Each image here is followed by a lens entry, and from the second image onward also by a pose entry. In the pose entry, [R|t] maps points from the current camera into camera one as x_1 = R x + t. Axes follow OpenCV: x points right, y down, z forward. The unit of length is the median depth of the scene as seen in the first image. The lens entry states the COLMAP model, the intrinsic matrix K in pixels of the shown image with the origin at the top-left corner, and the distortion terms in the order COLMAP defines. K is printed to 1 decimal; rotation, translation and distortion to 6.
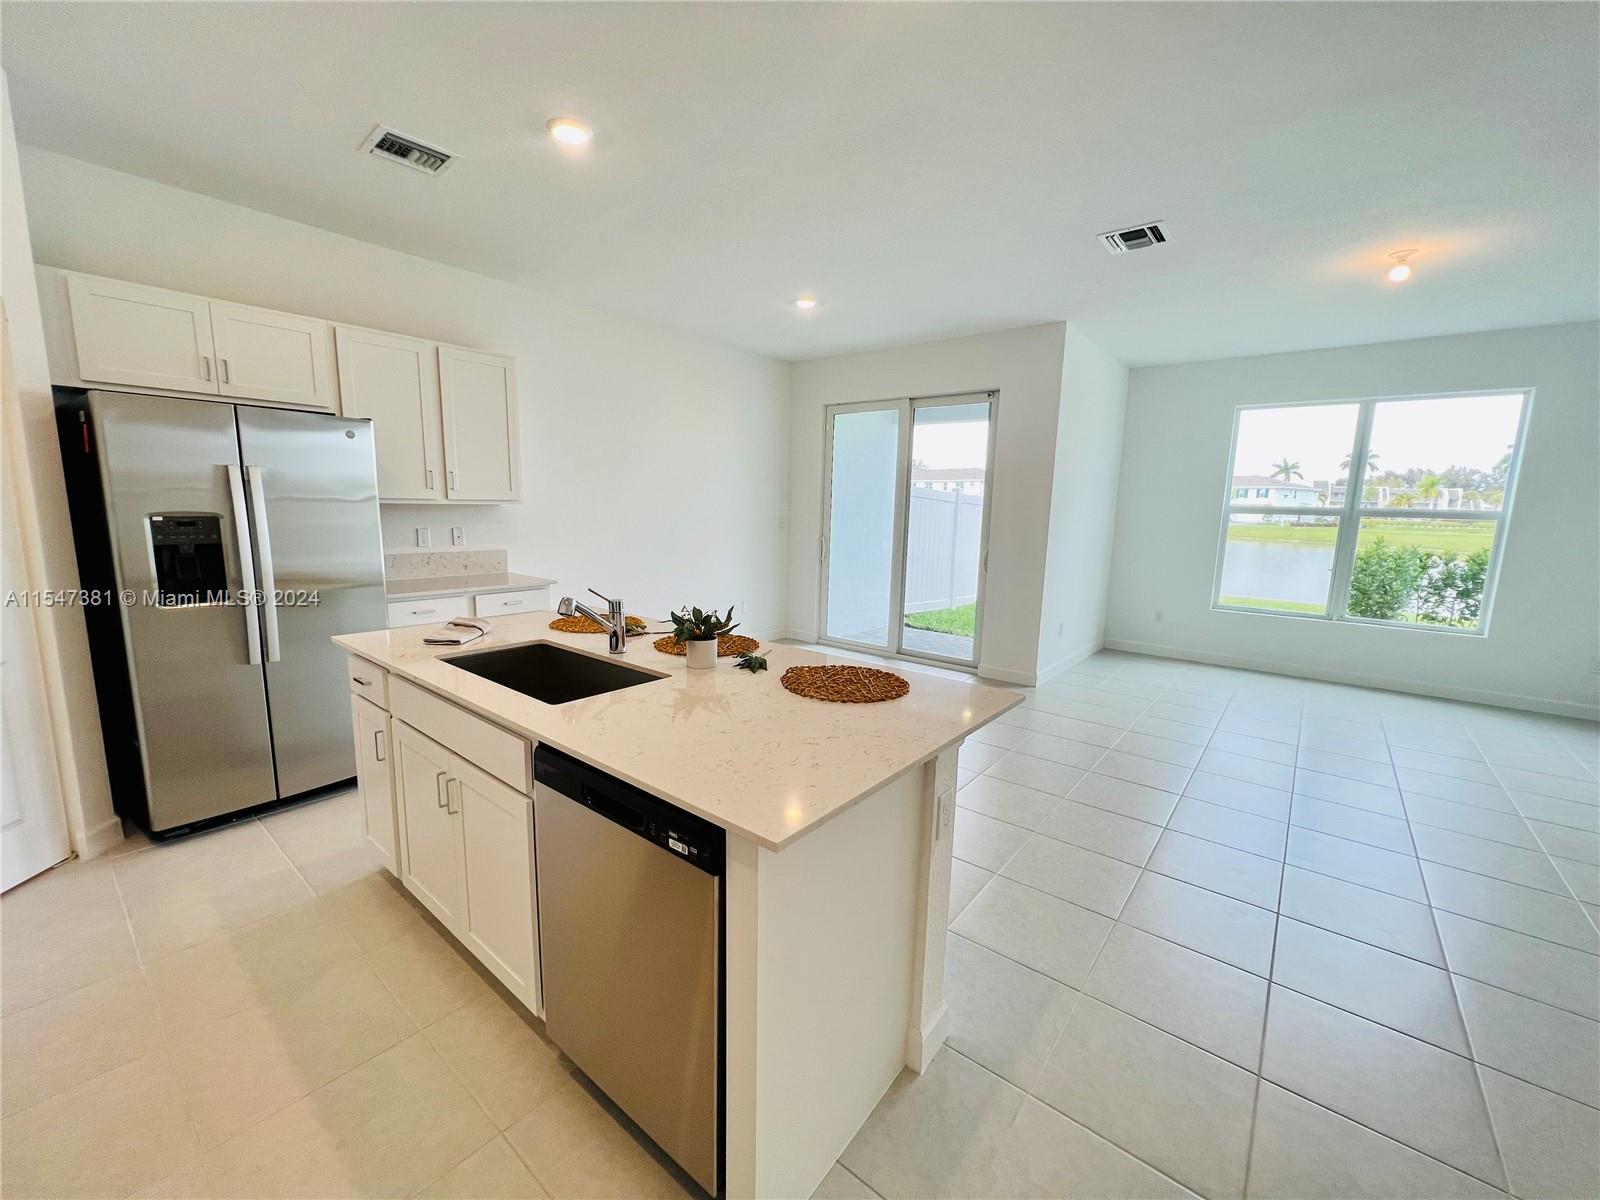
lens RADIAL K [[646.3, 0, 798.4], [0, 646.3, 604.2], [0, 0, 1]] dist [-0.002241, 0.000237]
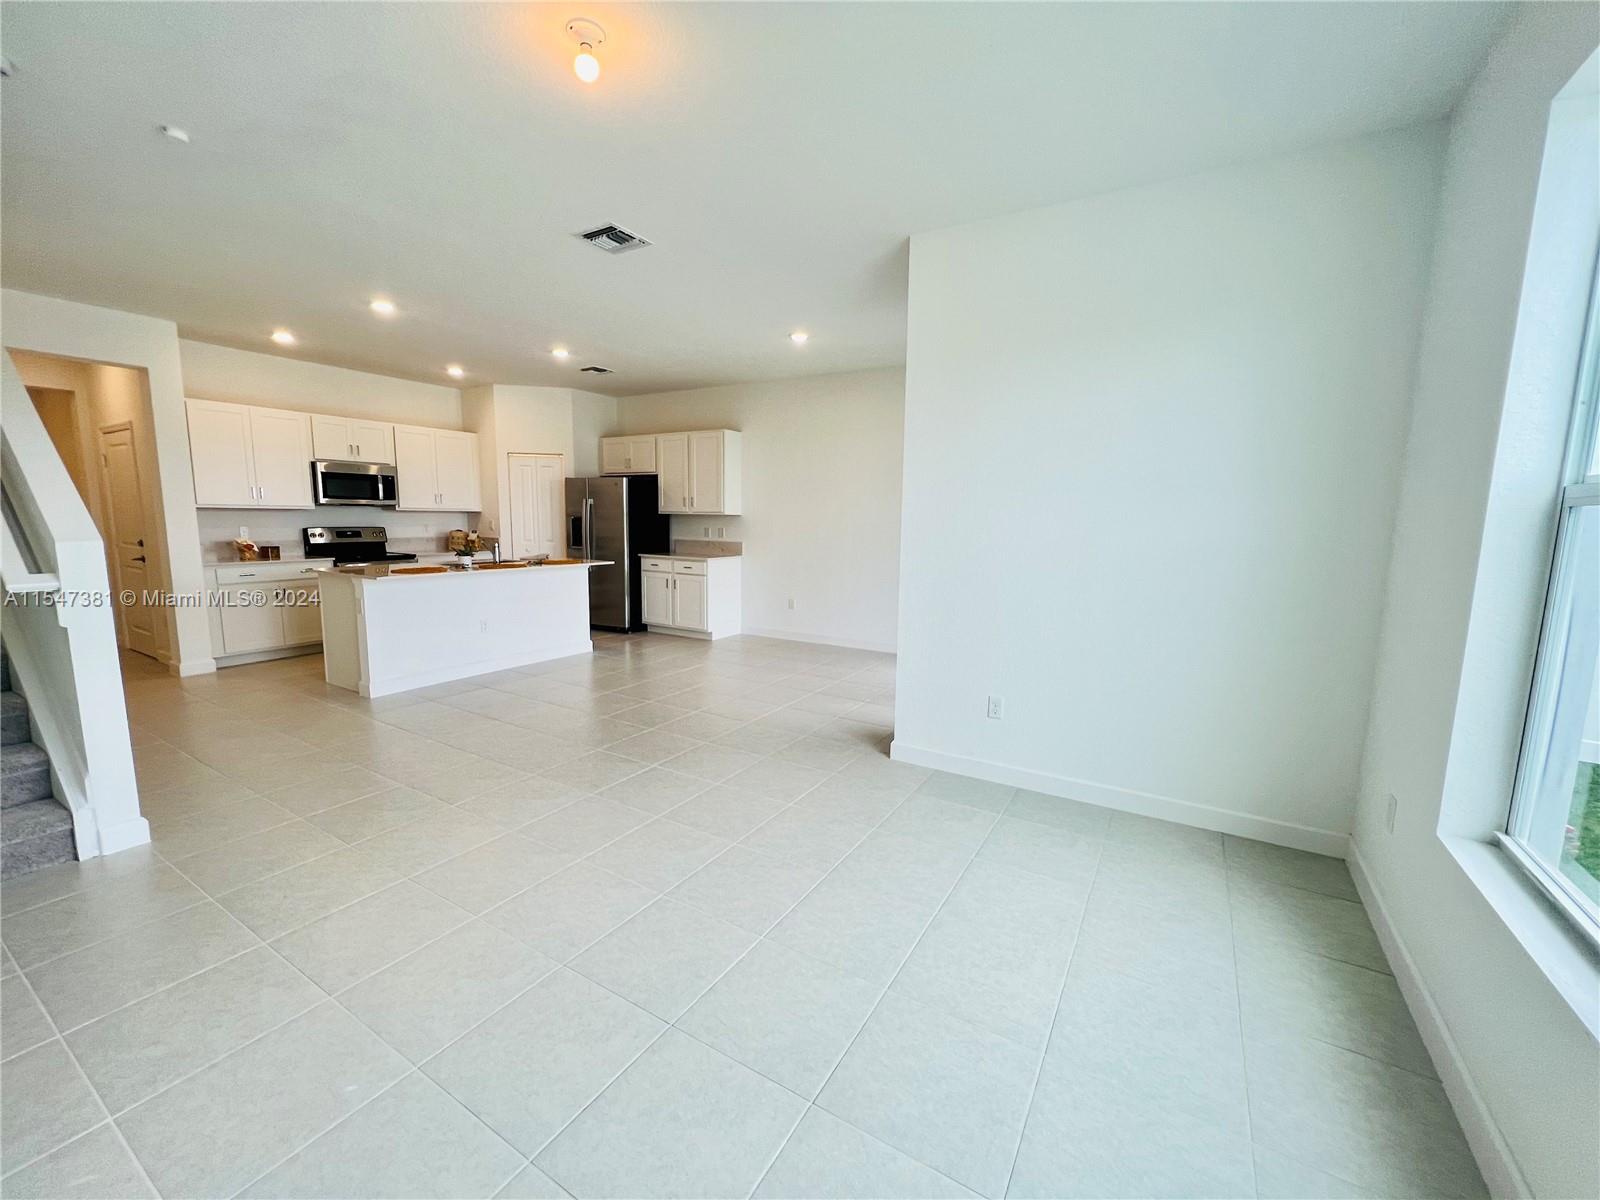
lens RADIAL K [[646.3, 0, 795.7], [0, 646.3, 604.4], [0, 0, 1]] dist [-0.002241, 0.000237]
pose [[0.135110, 0.113626, -0.984294, 1.865400], [-0.165239, 0.982075, 0.090688, -0.152572], [0.976955, 0.150390, 0.151464, 1.371763]]
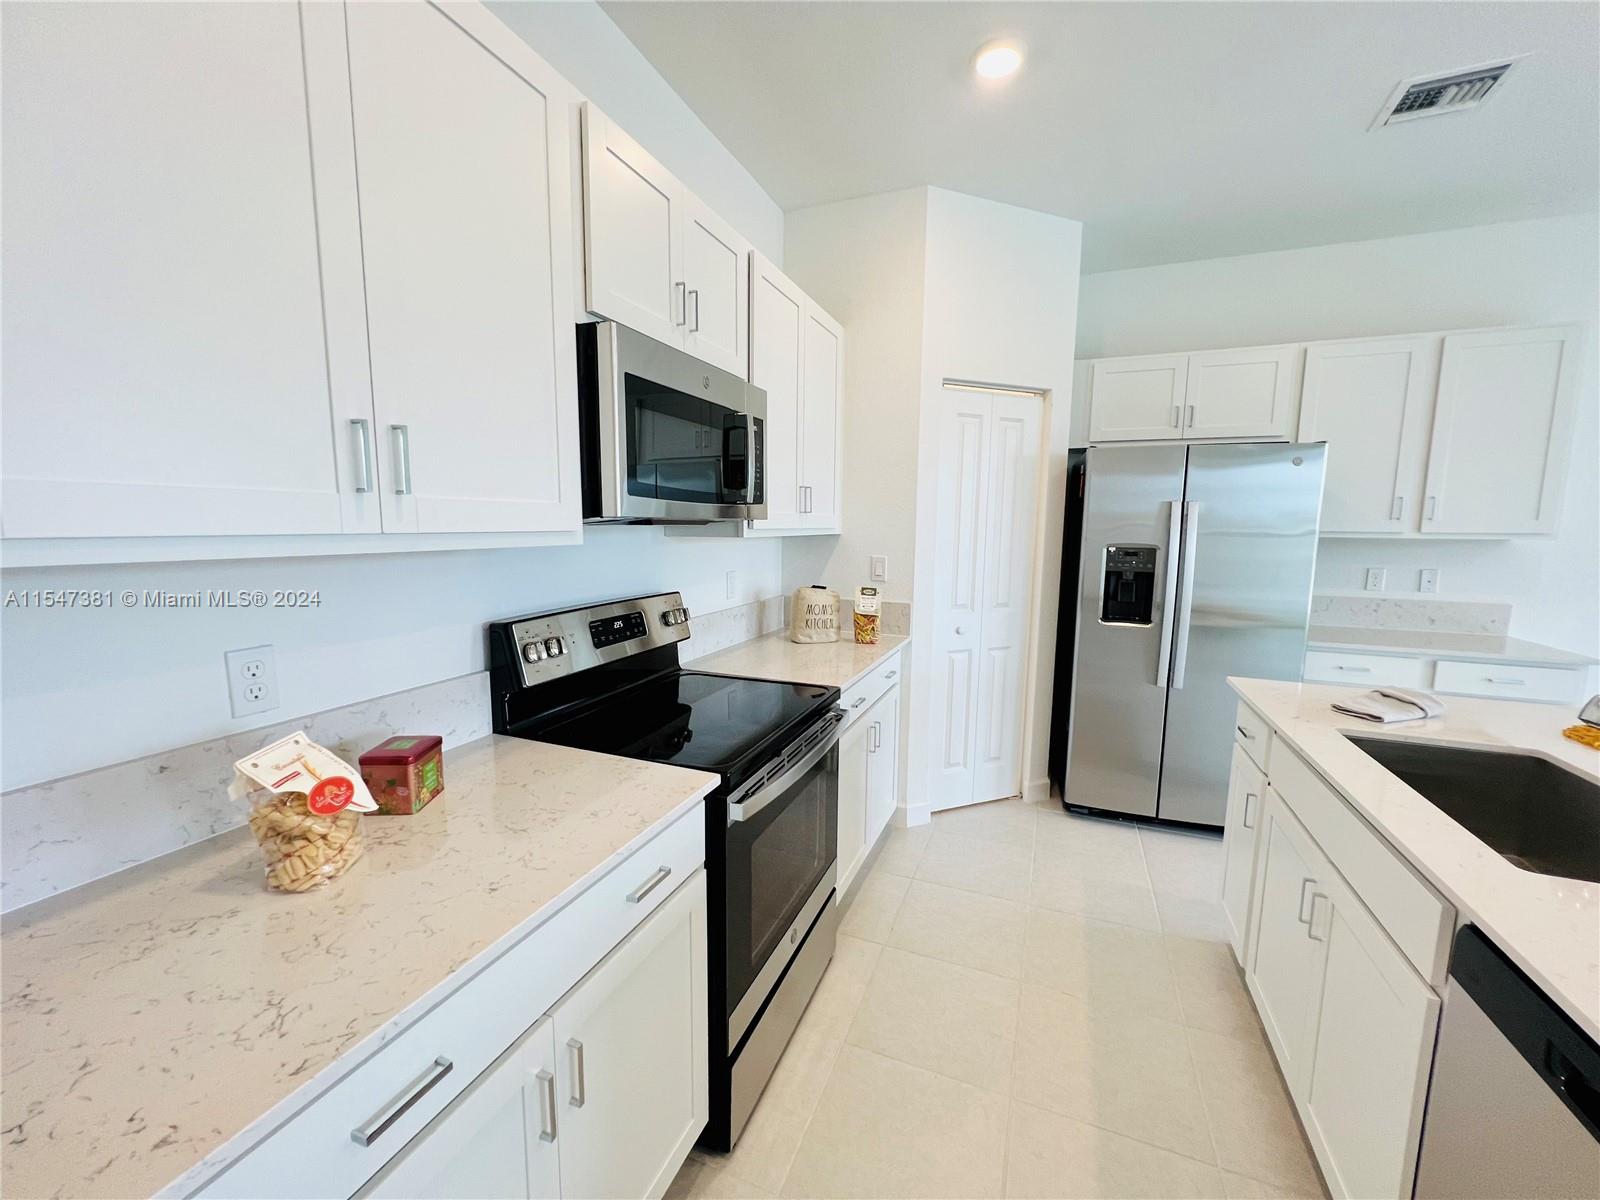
lens RADIAL K [[643.7, 0, 799.9], [0, 643.7, 601.8], [0, 0, 1]] dist [0.004694, 0.000341]
pose [[0.293656, 0.099159, -0.950754, -0.015675], [-0.152852, 0.986678, 0.055695, -0.012224], [0.943611, 0.128969, 0.304901, 0.086532]]
